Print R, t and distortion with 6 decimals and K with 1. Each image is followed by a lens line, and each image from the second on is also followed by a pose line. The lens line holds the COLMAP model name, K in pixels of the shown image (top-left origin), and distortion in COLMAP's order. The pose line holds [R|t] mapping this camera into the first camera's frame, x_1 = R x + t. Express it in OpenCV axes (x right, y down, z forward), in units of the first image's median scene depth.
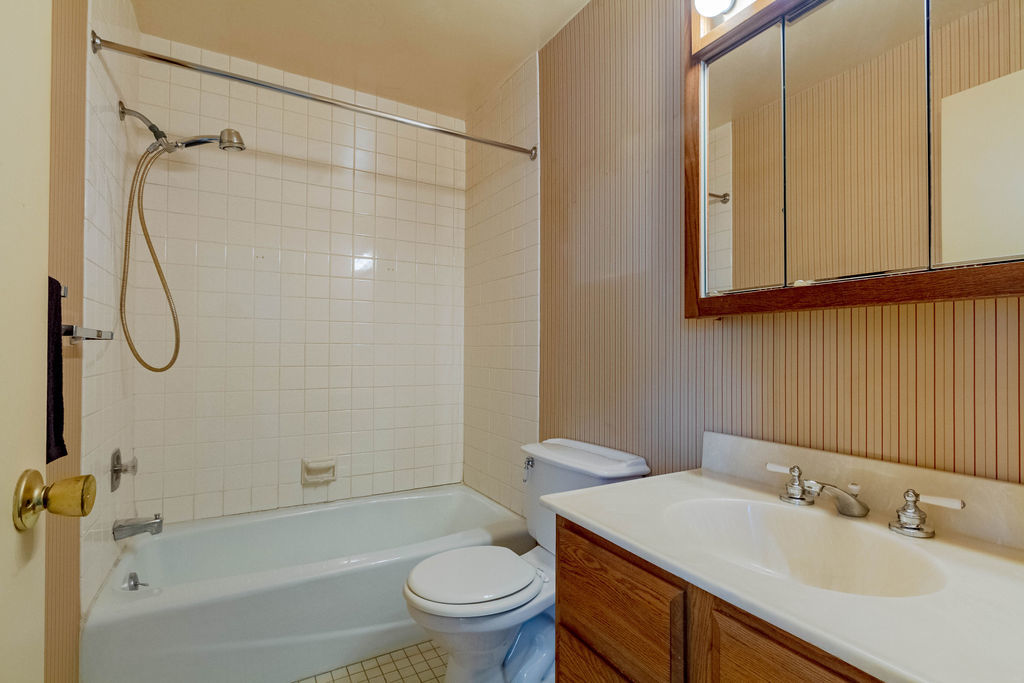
lens RADIAL K [[480.2, 0, 525.4], [0, 480.2, 348.8], [0, 0, 1]] dist [0.000699, -0.000077]
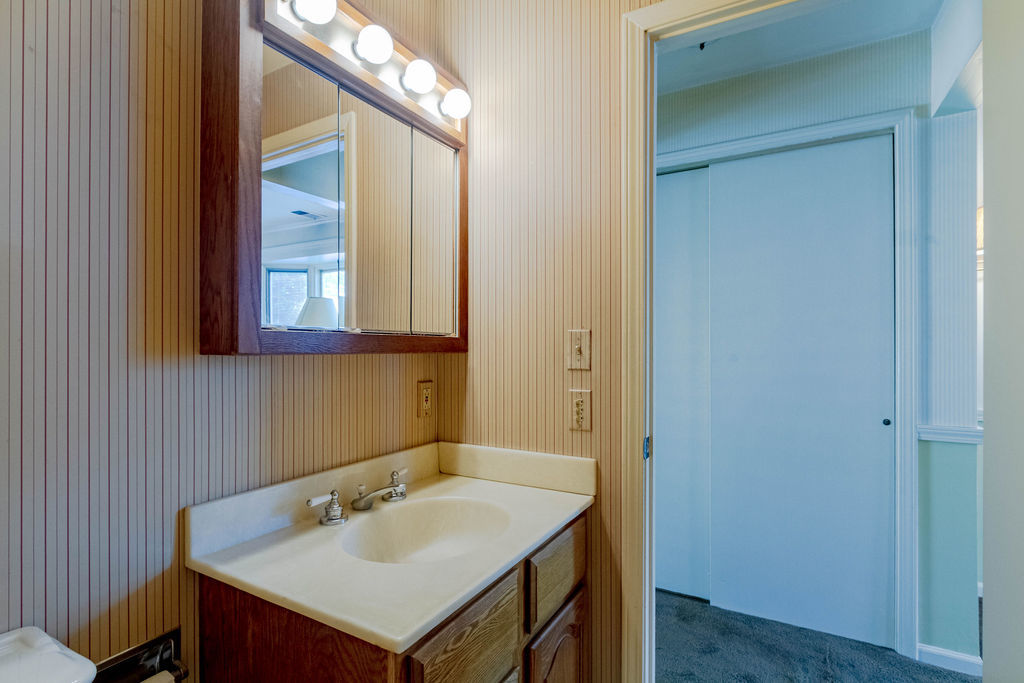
lens RADIAL K [[493.0, 0, 493.5], [0, 493.0, 338.7], [0, 0, 1]] dist [-0.001516, -0.000278]
pose [[-0.482215, 0.005896, 0.876033, -0.483560], [-0.008036, 0.999906, -0.011153, -0.076702], [-0.876016, -0.012418, -0.482122, 0.946658]]
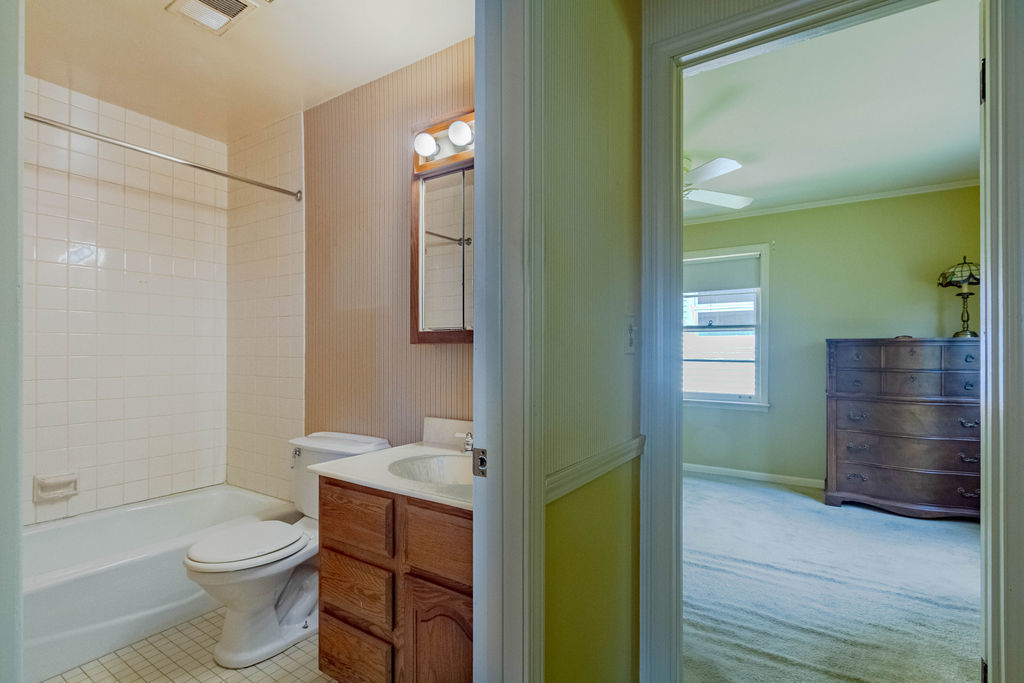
lens RADIAL K [[480.2, 0, 525.4], [0, 480.2, 348.8], [0, 0, 1]] dist [0.000699, -0.000077]
pose [[0.893307, -0.001968, 0.449443, -0.026542], [-0.000136, 0.999989, 0.004649, -0.050738], [-0.449447, -0.004214, 0.893297, -0.492705]]
